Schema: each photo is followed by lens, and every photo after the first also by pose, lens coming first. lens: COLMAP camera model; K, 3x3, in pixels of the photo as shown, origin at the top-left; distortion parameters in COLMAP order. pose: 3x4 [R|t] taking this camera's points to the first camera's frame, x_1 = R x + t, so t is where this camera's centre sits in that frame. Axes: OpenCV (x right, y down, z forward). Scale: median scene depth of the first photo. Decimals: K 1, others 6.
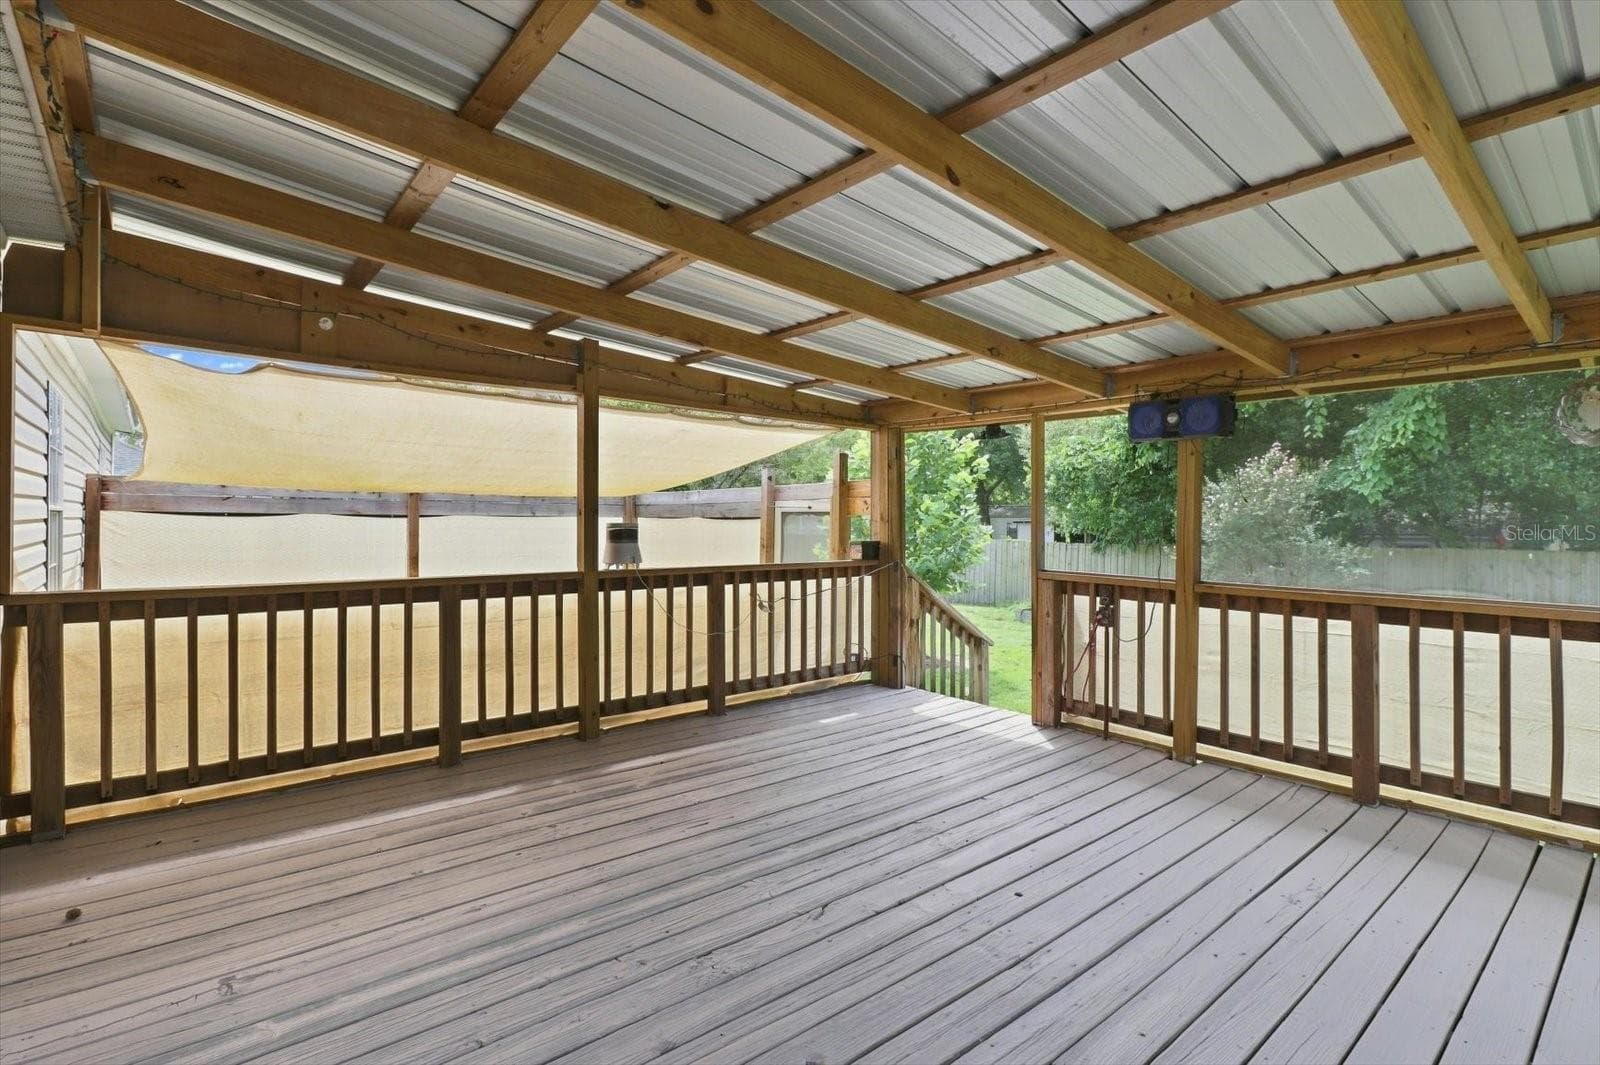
lens RADIAL K [[756.2, 0, 800.0], [0, 756.2, 532.5], [0, 0, 1]] dist [-0.013604, 0.000539]
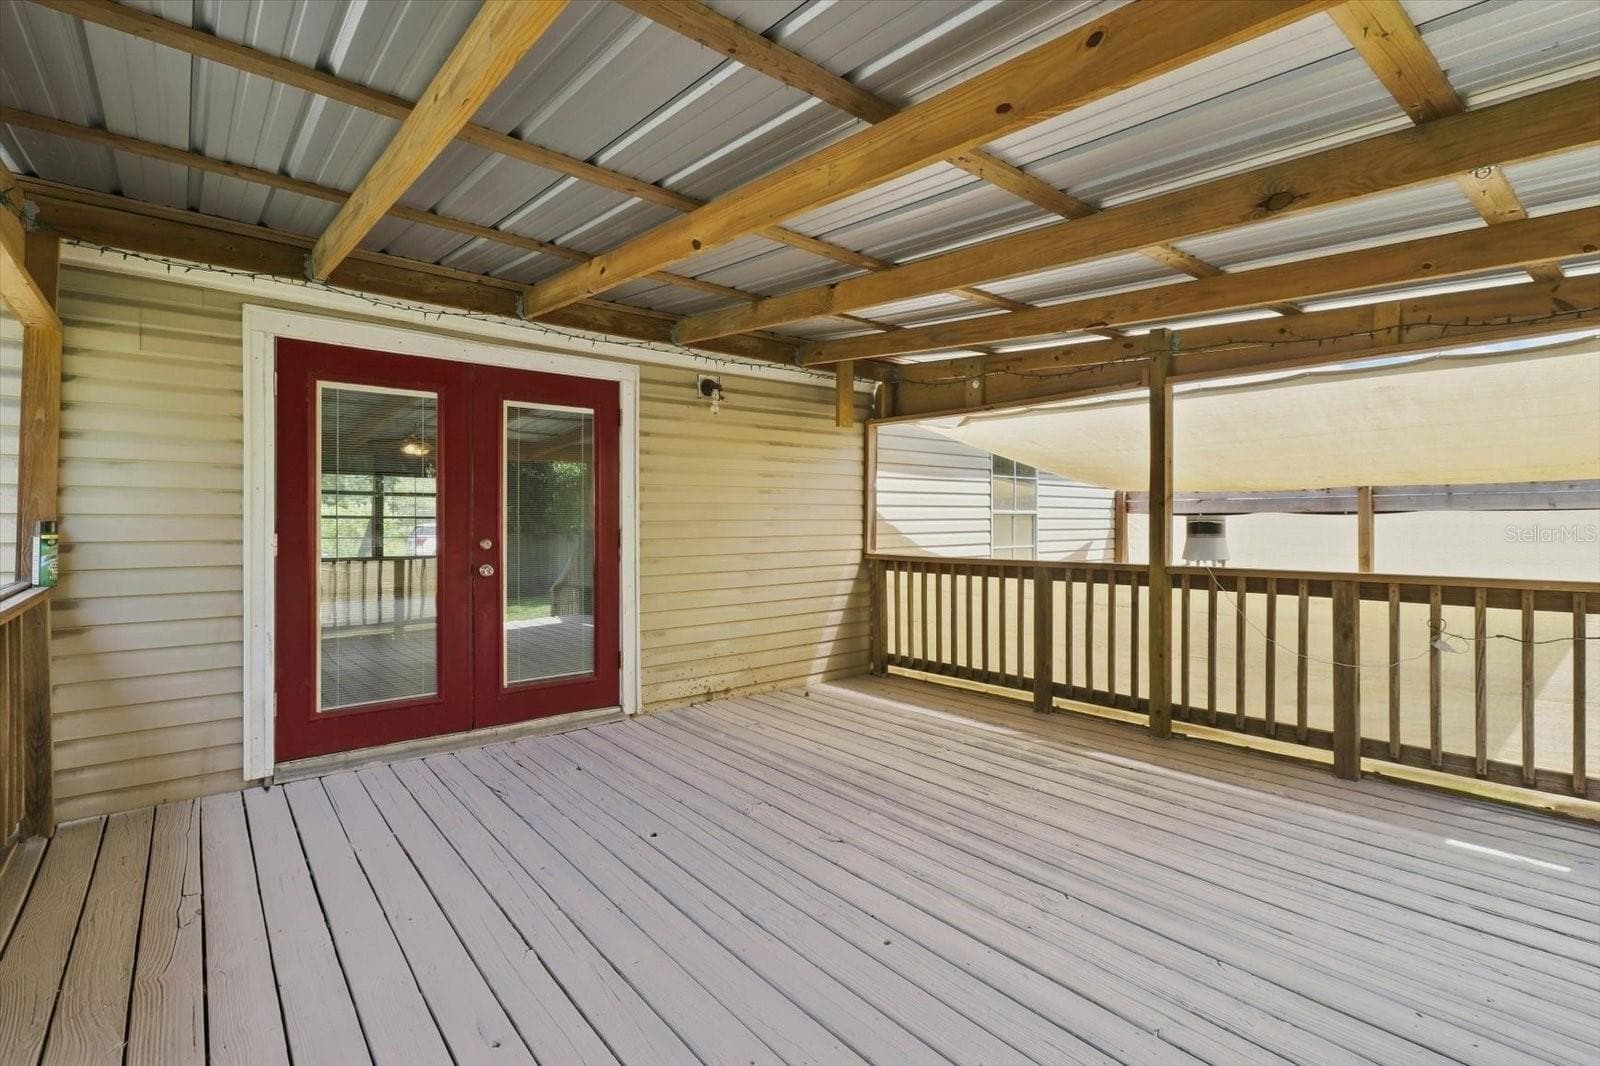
lens RADIAL K [[729.8, 0, 797.9], [0, 729.8, 556.0], [0, 0, 1]] dist [-0.000331, 0.000067]
pose [[0.000722, 0.047681, -0.998862, 0.794978], [0.000403, 0.998863, 0.047681, -0.009349], [1.000000, -0.000437, 0.000702, 0.628793]]
